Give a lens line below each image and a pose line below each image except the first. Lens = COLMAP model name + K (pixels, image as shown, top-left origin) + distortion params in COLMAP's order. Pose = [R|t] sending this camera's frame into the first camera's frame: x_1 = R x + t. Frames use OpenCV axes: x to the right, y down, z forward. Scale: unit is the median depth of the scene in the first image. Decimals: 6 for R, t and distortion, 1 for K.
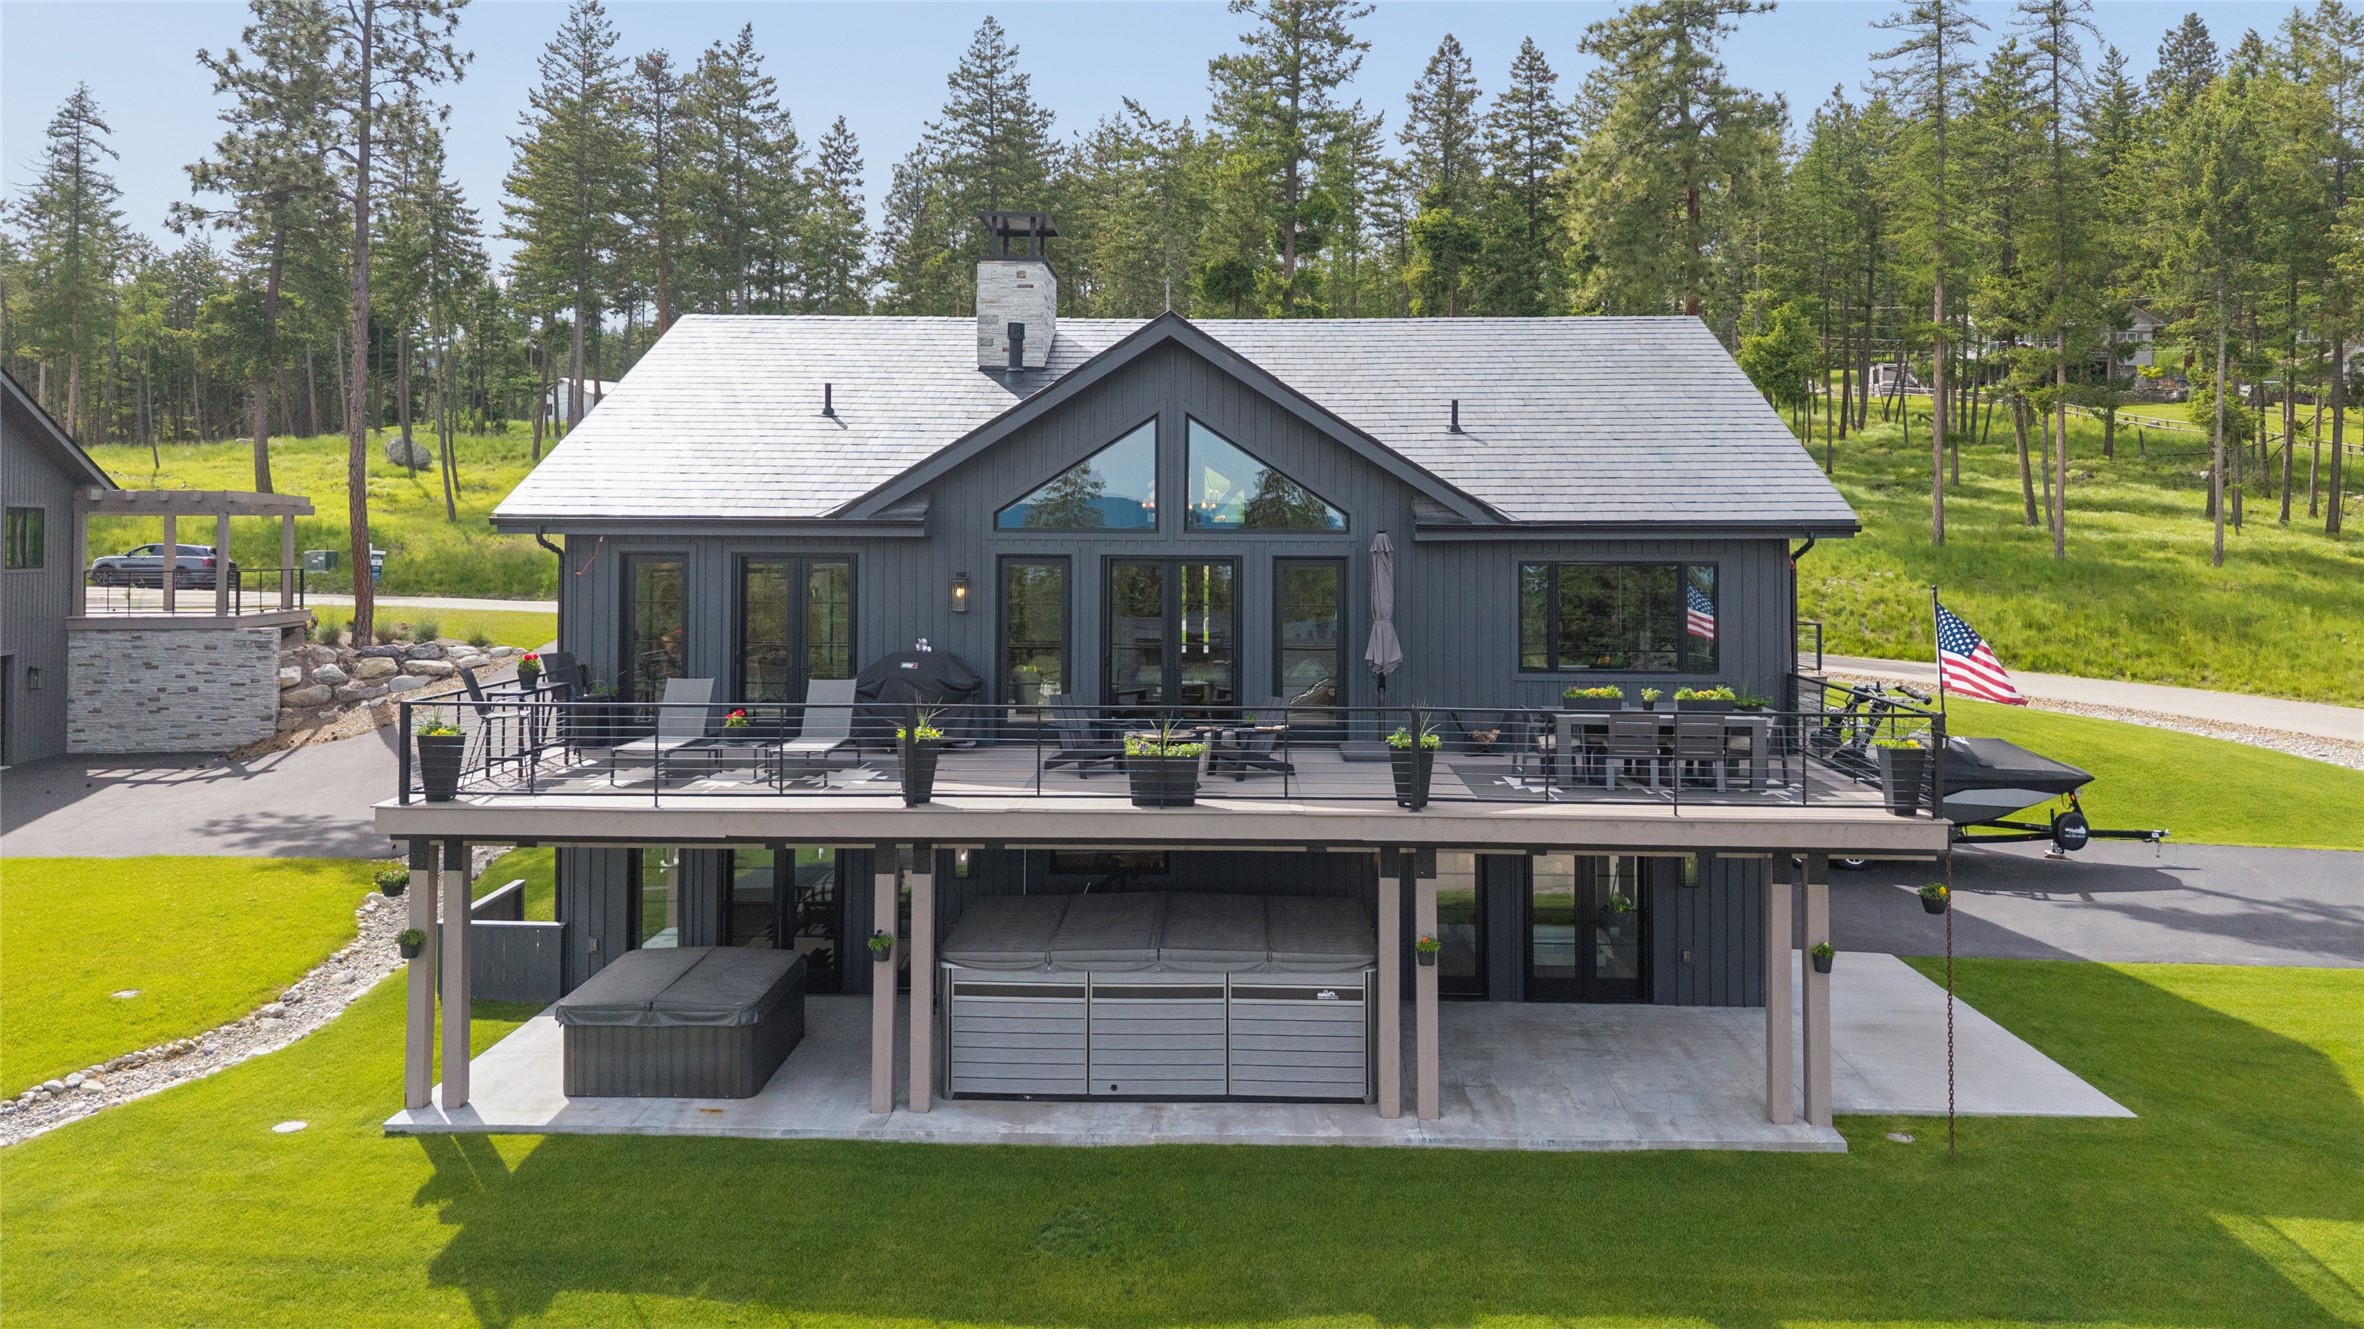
lens RADIAL K [[1649.7, 0, 1265.4], [0, 1649.7, 492.1], [0, 0, 1]] dist [0.027935, -0.042786]
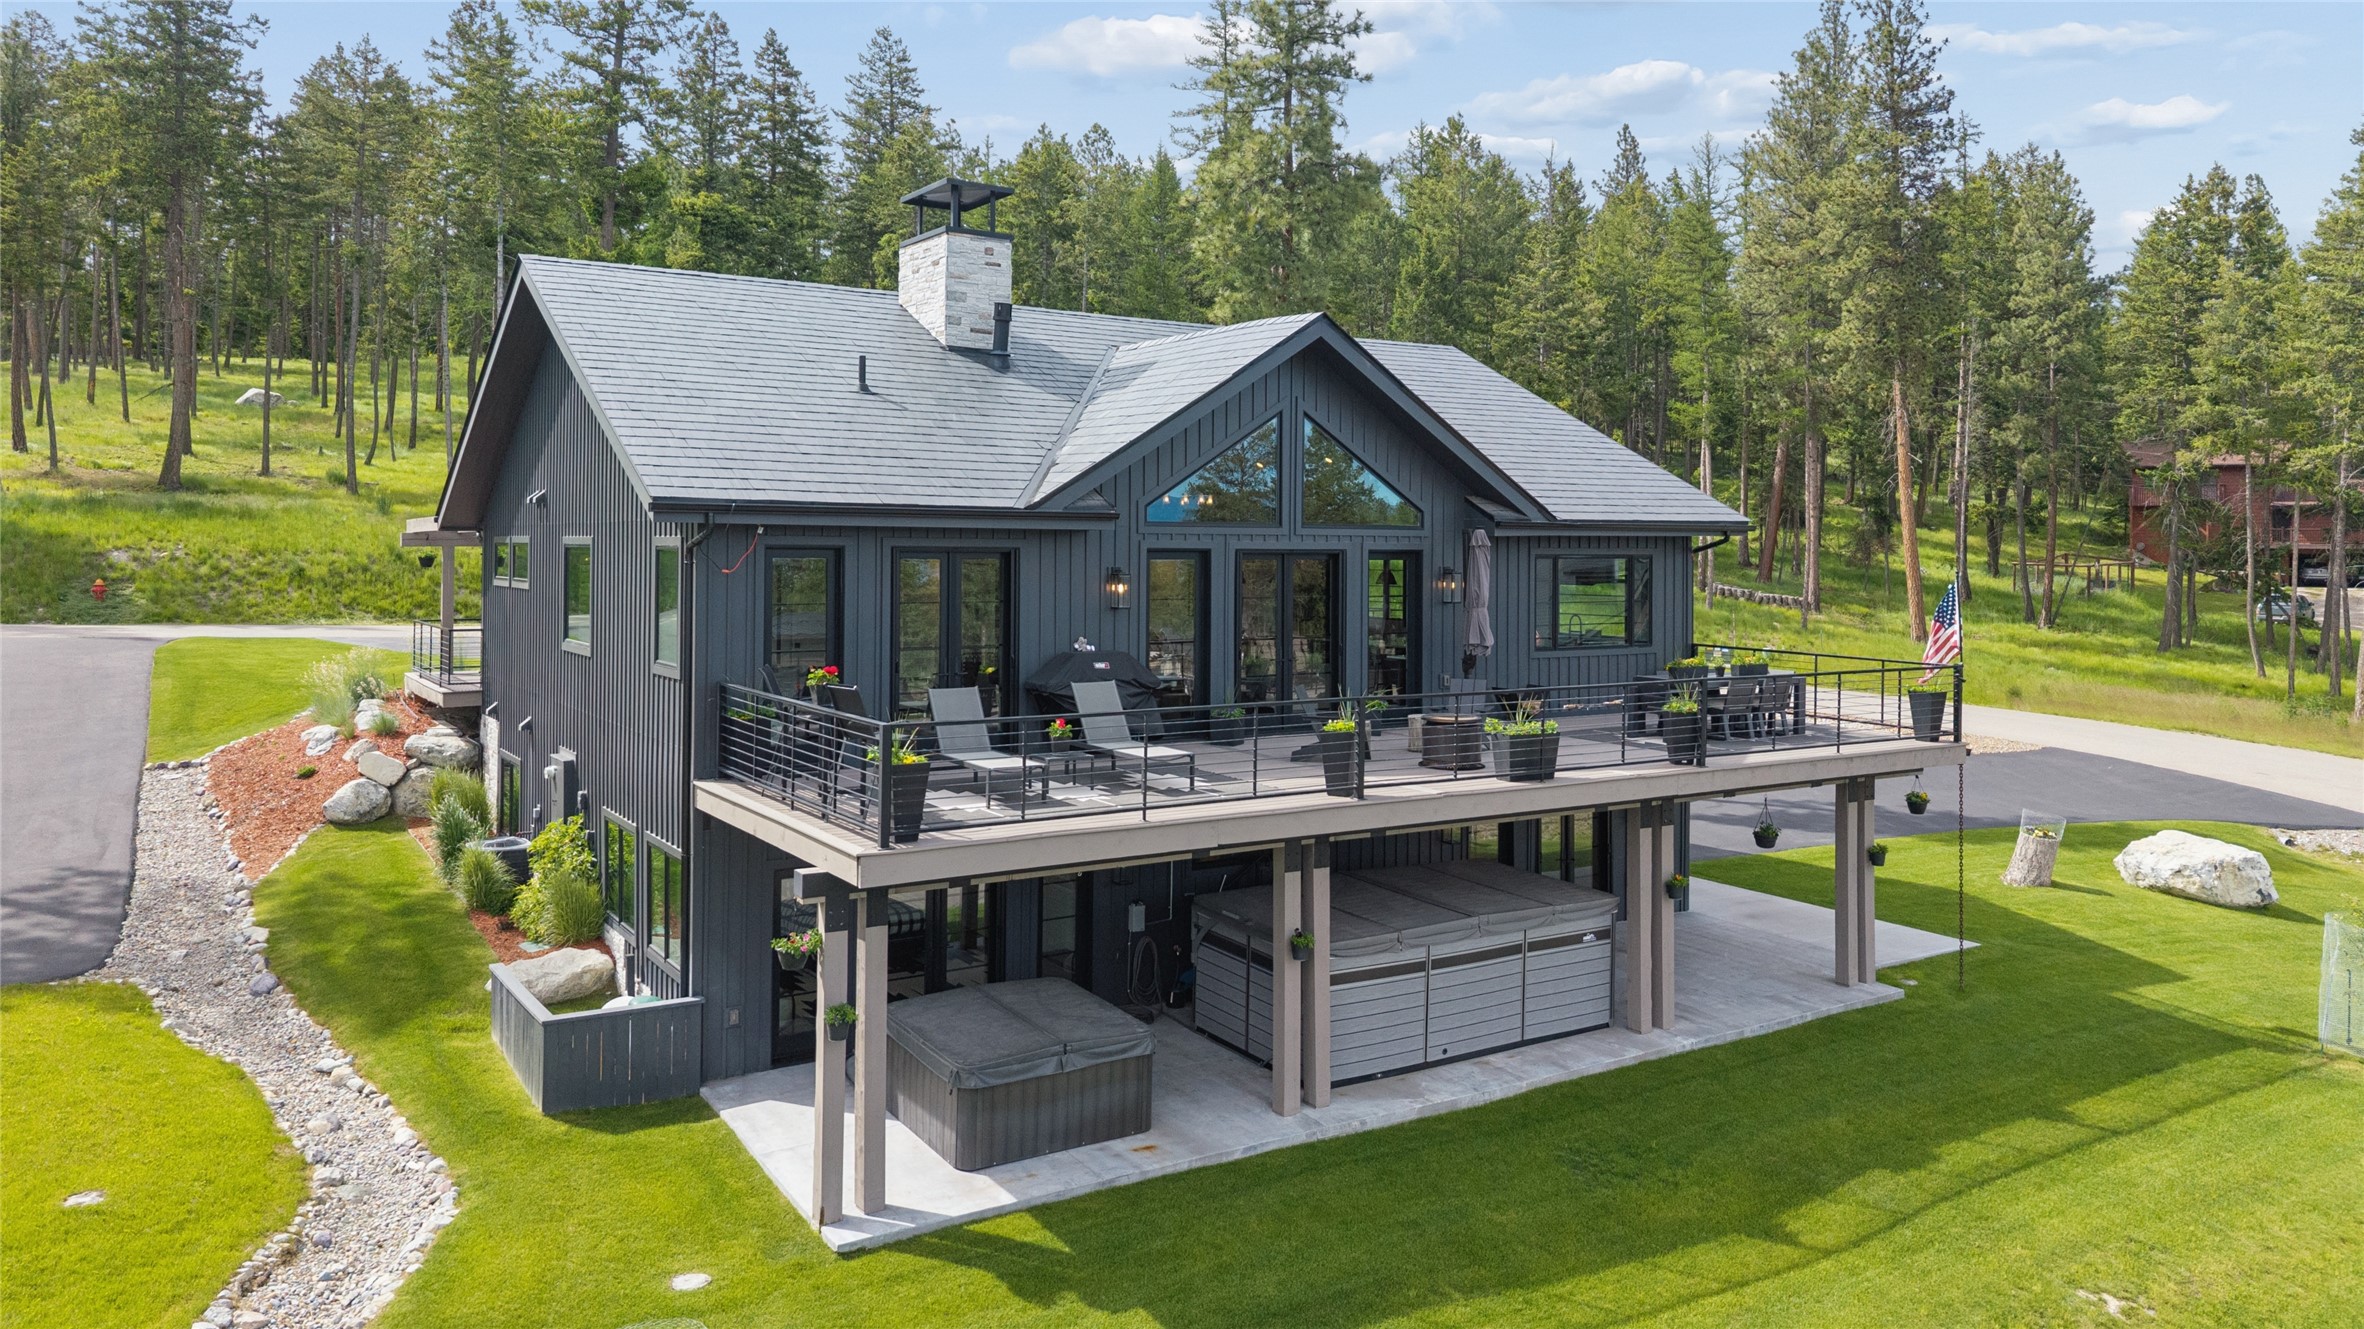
lens RADIAL K [[1634.7, 0, 1182.6], [0, 1634.7, 521.2], [0, 0, 1]] dist [0.017929, -0.004571]
pose [[0.822803, 0.010971, 0.568221, -0.715397], [-0.019729, 0.999762, 0.009265, 0.013066], [-0.567984, -0.018834, 0.822824, 0.208348]]
